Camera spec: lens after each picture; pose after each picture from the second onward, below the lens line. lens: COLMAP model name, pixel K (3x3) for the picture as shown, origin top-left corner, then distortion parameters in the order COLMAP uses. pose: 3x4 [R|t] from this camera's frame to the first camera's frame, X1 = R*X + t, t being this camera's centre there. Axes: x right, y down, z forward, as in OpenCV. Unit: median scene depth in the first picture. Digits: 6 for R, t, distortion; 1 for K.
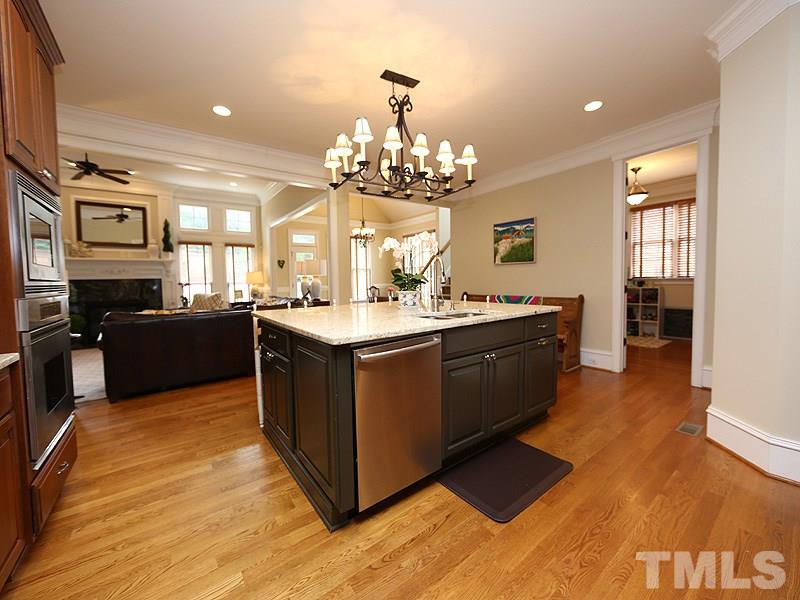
lens RADIAL K [[320.5, 0, 396.8], [0, 320.5, 289.4], [0, 0, 1]] dist [-0.013189, 0.000005]
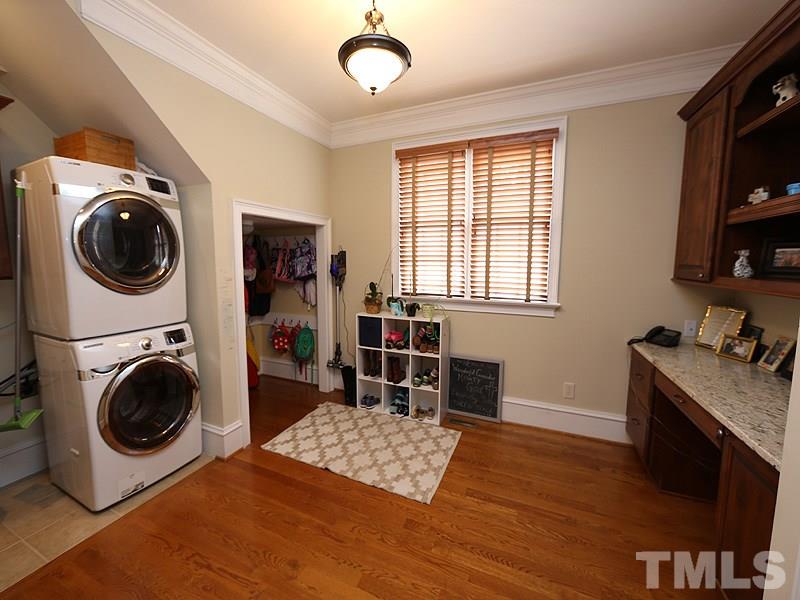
lens RADIAL K [[320.5, 0, 396.8], [0, 320.5, 289.4], [0, 0, 1]] dist [-0.013189, 0.000005]
pose [[0.852936, -0.029207, 0.521198, 0.496711], [0.006203, 0.998930, 0.045826, -0.072330], [-0.521978, -0.035854, 0.852205, 0.600047]]
